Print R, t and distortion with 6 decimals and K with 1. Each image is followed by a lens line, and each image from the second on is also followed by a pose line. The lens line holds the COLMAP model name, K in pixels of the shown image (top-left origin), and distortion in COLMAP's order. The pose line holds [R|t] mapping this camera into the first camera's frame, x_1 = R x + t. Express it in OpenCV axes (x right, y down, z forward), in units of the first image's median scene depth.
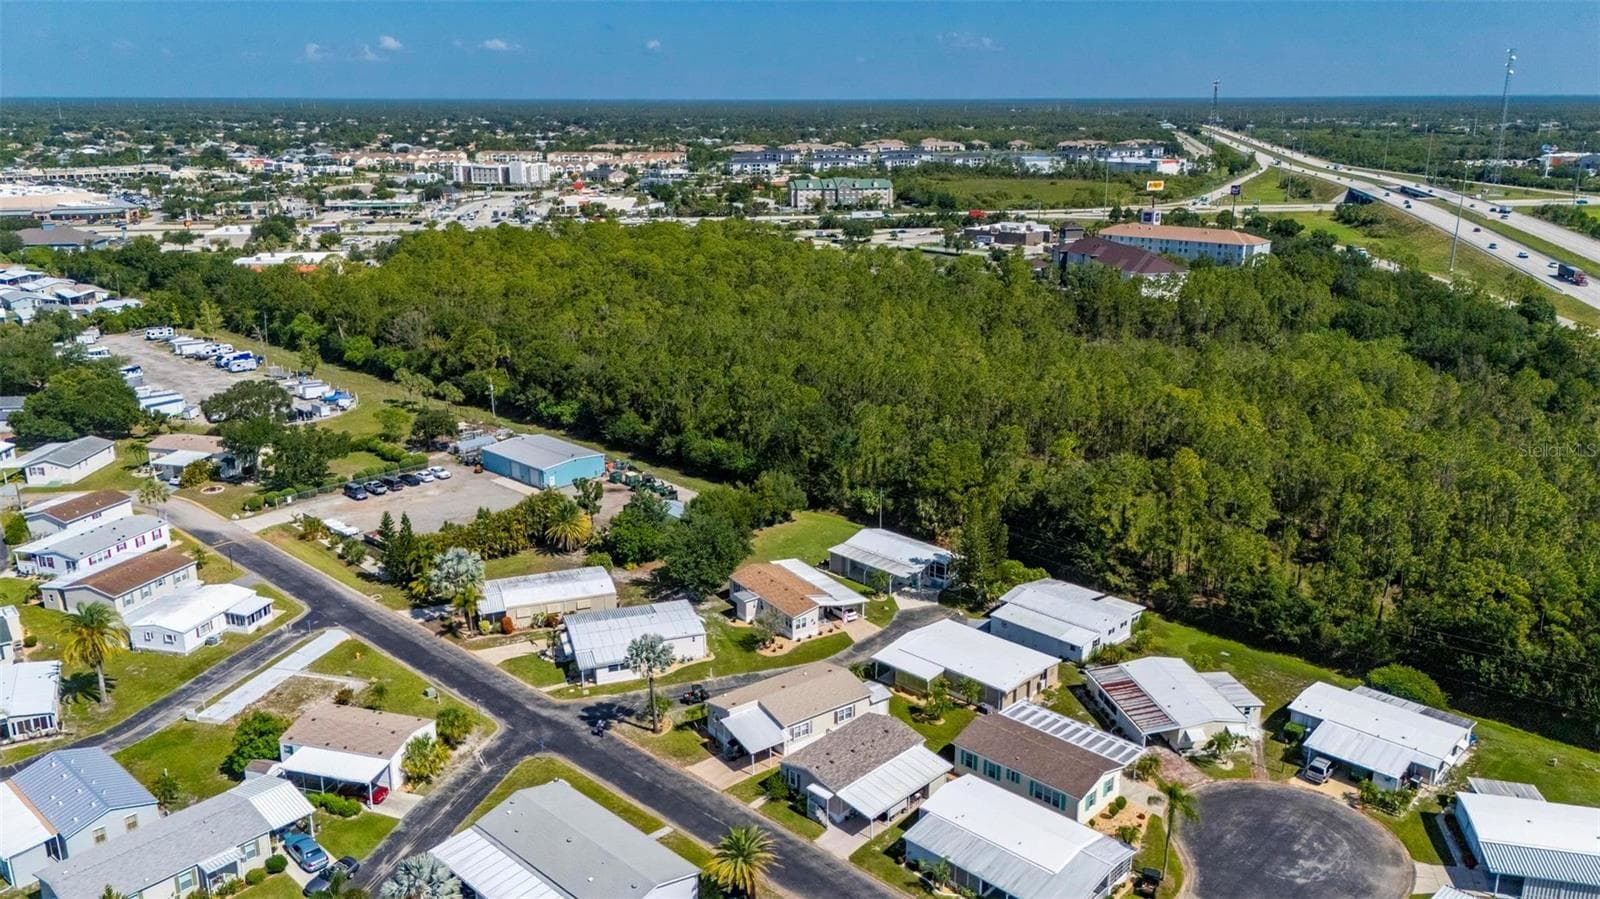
lens RADIAL K [[1183.1, 0, 797.7], [0, 1183.1, 472.9], [0, 0, 1]] dist [0.087600, -0.094582]
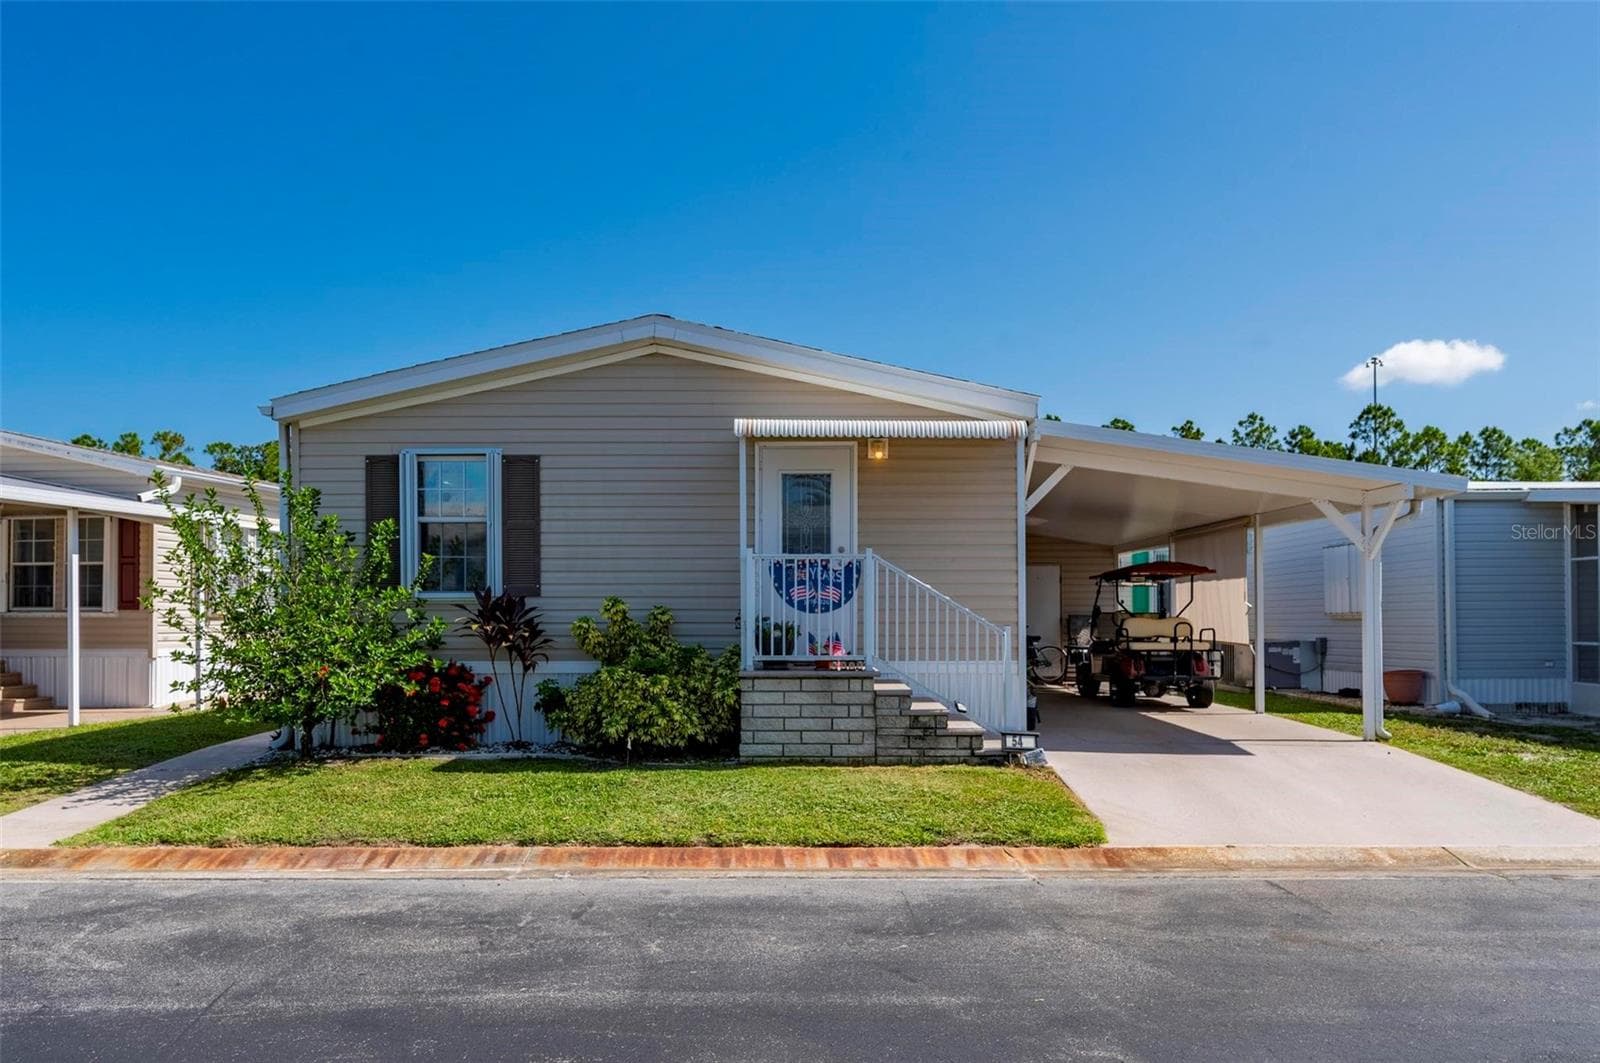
lens RADIAL K [[1024.0, 0, 792.9], [0, 1024.0, 611.9], [0, 0, 1]] dist [-0.004407, 0.003084]
pose [[0.718904, 0.000349, 0.695109, -0.035351], [0.215922, 0.950419, -0.223791, 0.228880], [-0.660723, 0.310973, 0.683185, 0.724484]]
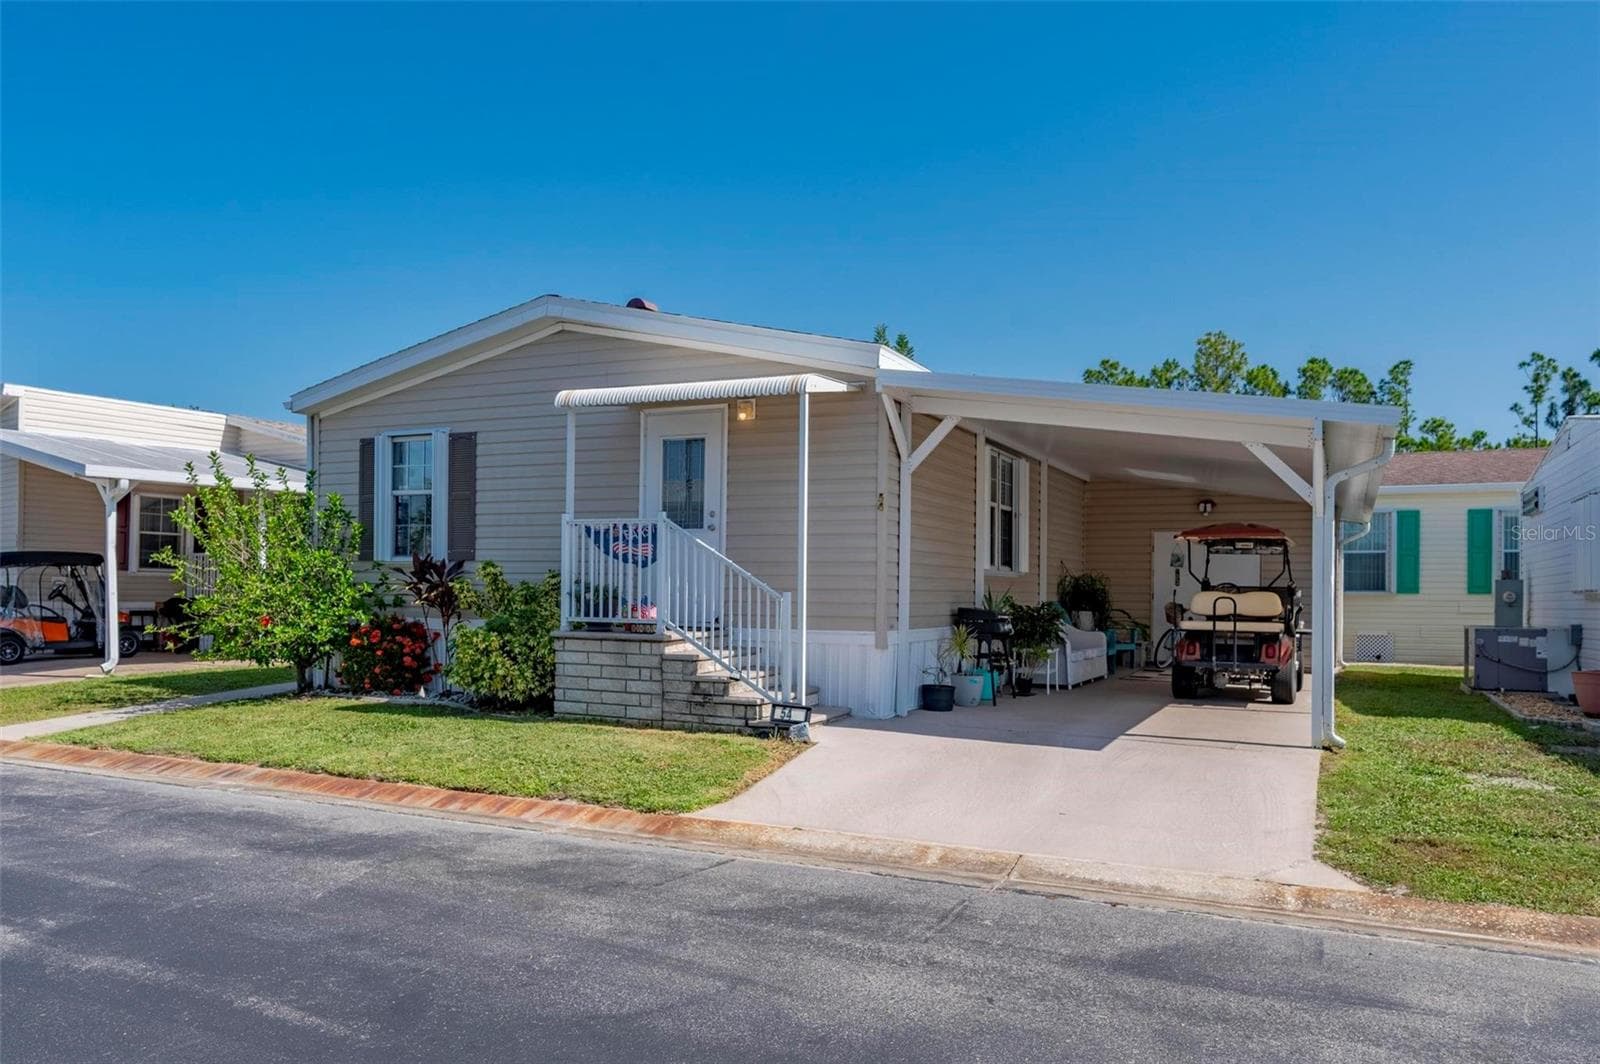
lens RADIAL K [[1129.1, 0, 829.0], [0, 1129.1, 585.6], [0, 0, 1]] dist [-0.002880, 0.003618]
pose [[0.943606, 0.012368, 0.330839, -0.001280], [0.090283, 0.951815, -0.293082, 0.237717], [-0.318522, 0.306423, 0.897022, 0.698873]]
